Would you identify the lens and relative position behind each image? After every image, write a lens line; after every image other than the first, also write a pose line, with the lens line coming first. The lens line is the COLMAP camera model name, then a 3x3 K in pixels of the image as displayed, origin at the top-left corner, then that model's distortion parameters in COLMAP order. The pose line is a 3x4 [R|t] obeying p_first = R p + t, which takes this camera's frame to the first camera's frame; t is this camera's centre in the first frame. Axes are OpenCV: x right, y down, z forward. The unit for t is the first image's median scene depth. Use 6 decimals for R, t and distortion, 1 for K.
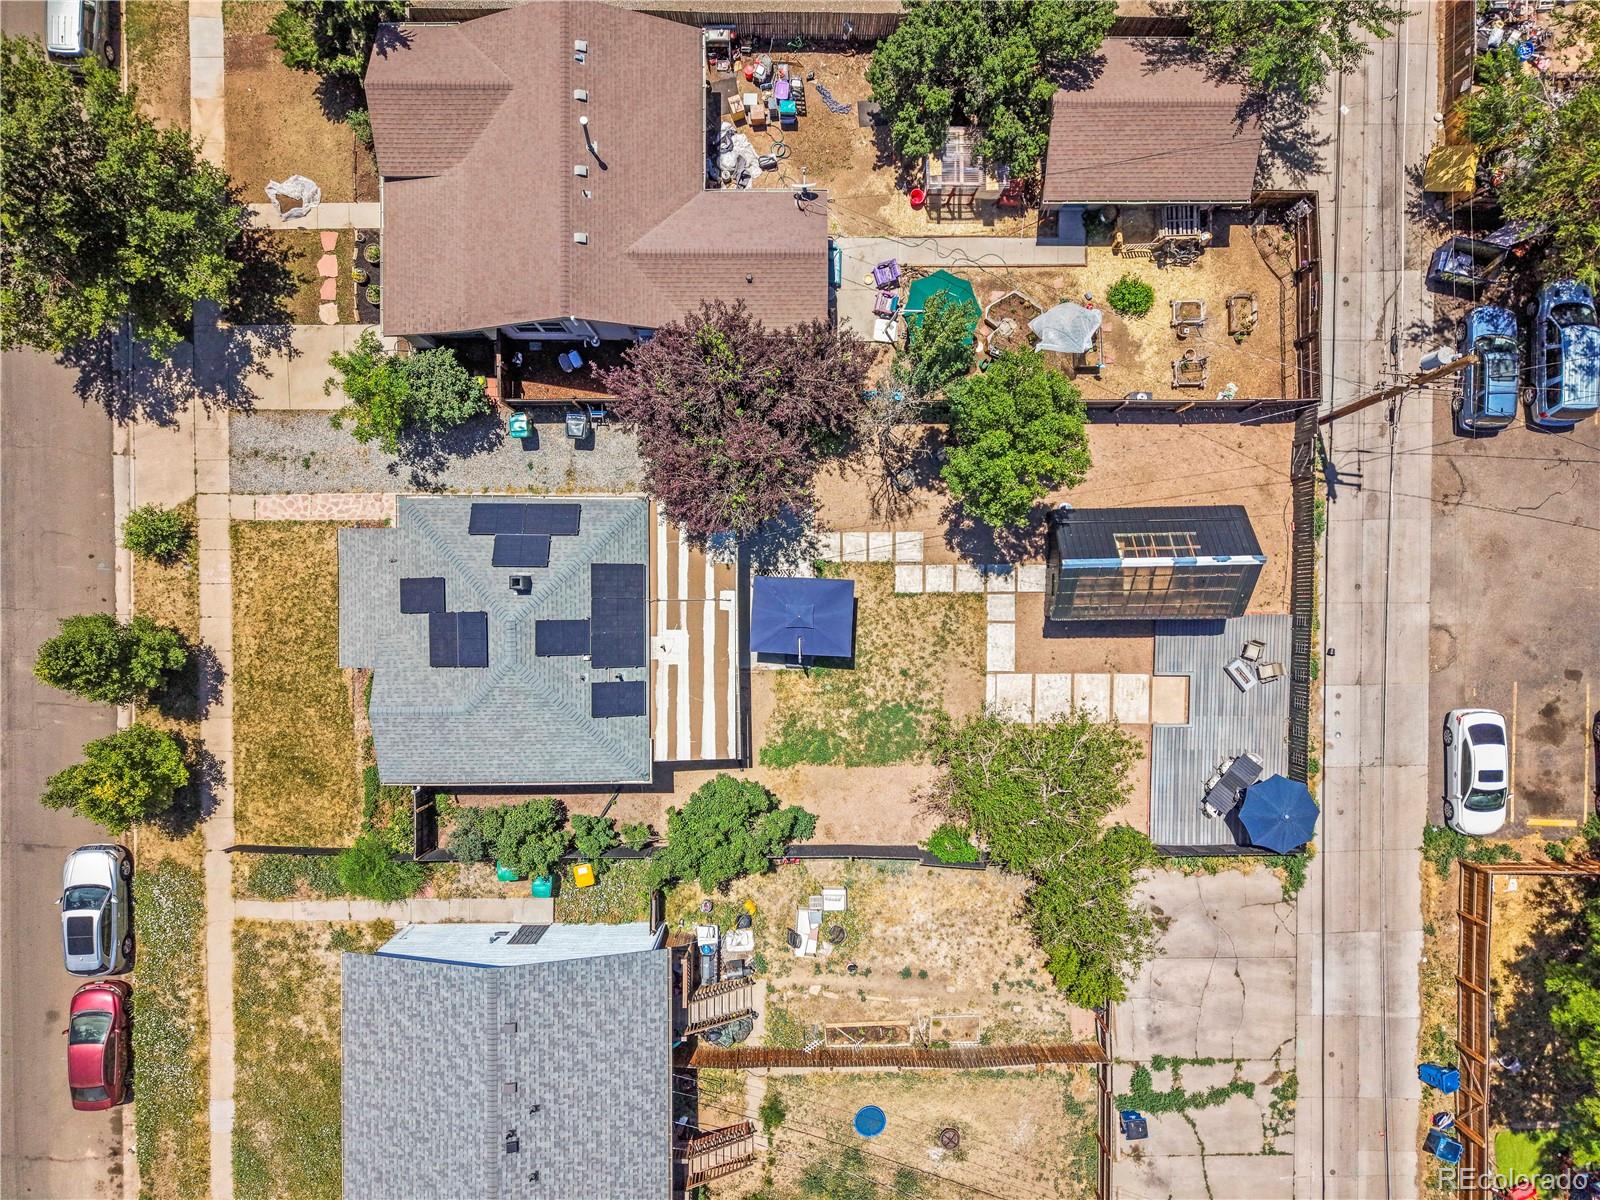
lens RADIAL K [[1049.7, 0, 807.3], [0, 1049.7, 603.2], [0, 0, 1]] dist [0.087605, -0.103736]
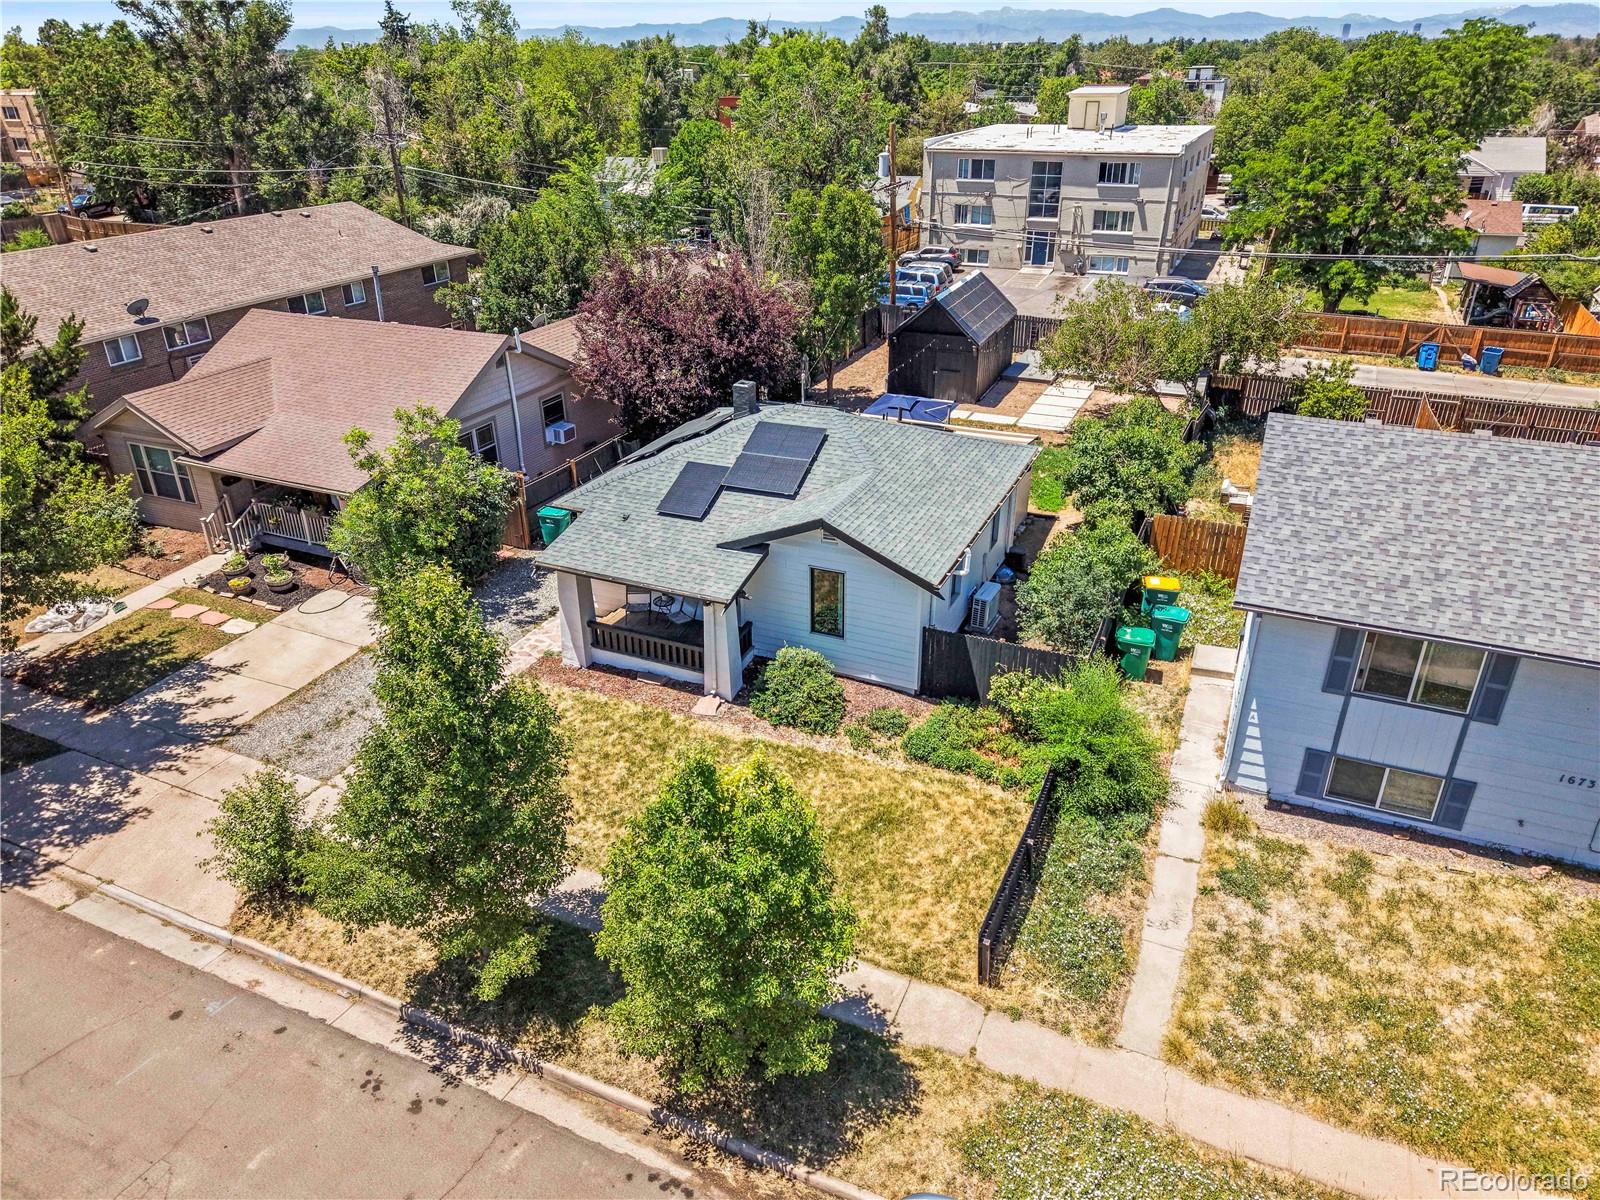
lens RADIAL K [[1049.7, 0, 807.3], [0, 1049.7, 603.2], [0, 0, 1]] dist [0.087605, -0.103736]
pose [[0.405383, -0.420281, 0.811806, -0.799830], [0.914058, 0.173954, -0.366386, 0.280145], [0.012768, 0.890564, 0.454679, 0.657672]]
